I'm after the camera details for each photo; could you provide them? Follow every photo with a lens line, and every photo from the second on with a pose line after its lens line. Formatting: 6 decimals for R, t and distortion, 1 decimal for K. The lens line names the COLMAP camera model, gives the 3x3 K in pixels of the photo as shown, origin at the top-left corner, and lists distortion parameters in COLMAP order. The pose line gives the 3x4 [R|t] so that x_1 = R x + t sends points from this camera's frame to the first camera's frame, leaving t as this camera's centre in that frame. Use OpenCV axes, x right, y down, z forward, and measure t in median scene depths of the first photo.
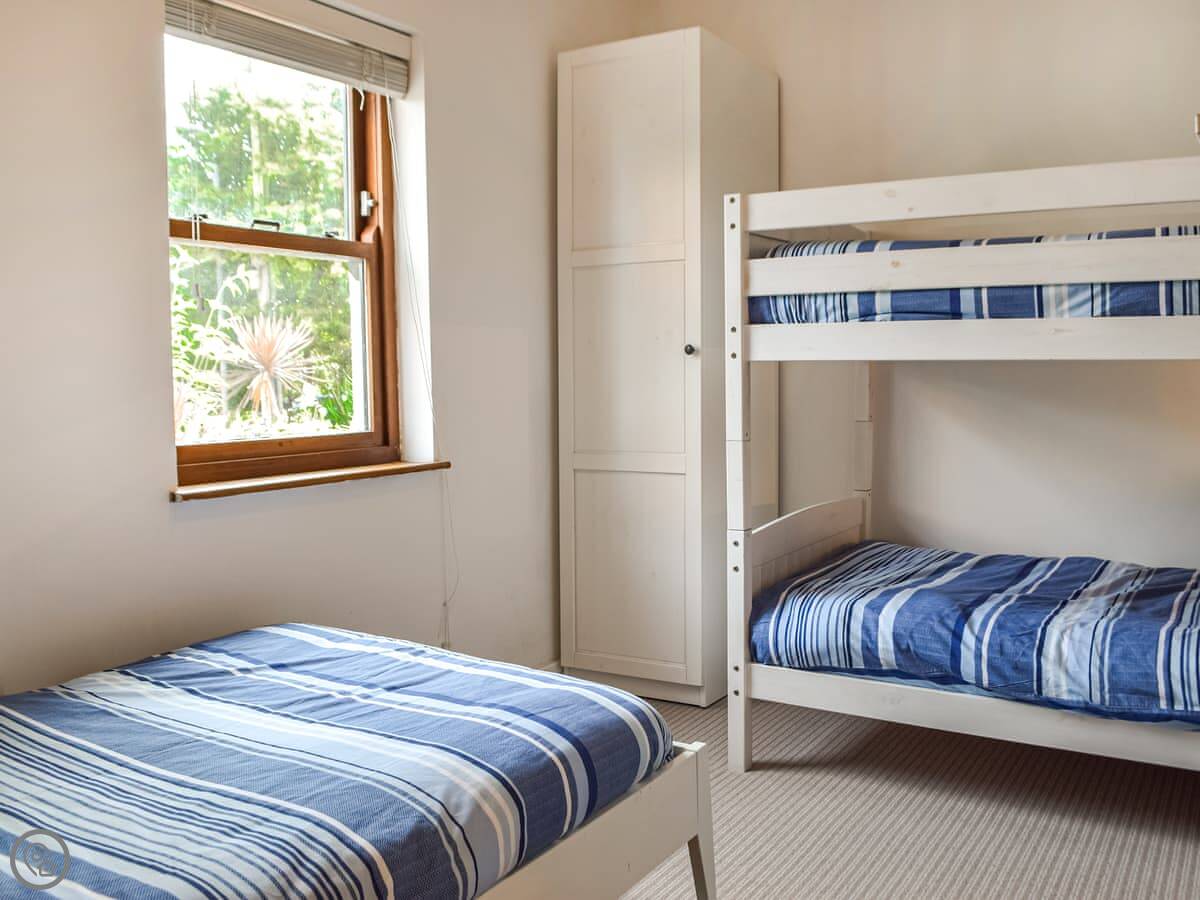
lens RADIAL K [[1076.4, 0, 603.6], [0, 1076.4, 413.0], [0, 0, 1]] dist [-0.069108, 0.007200]
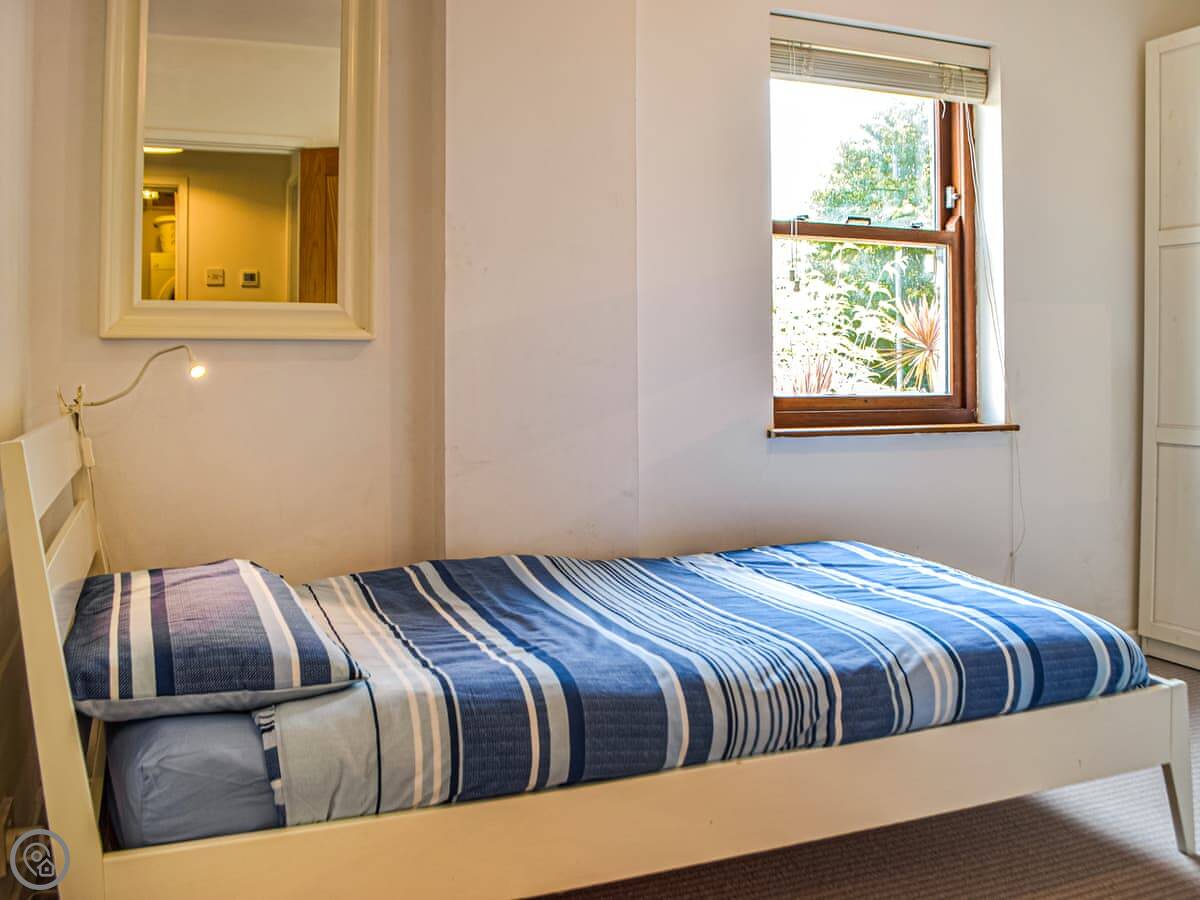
lens RADIAL K [[1102.8, 0, 623.8], [0, 1102.8, 377.0], [0, 0, 1]] dist [-0.076756, -0.003224]
pose [[0.818723, 0.028151, -0.573498, 0.215147], [-0.039433, 0.999196, -0.007248, 0.025627], [0.572833, 0.028549, 0.819175, -0.203319]]
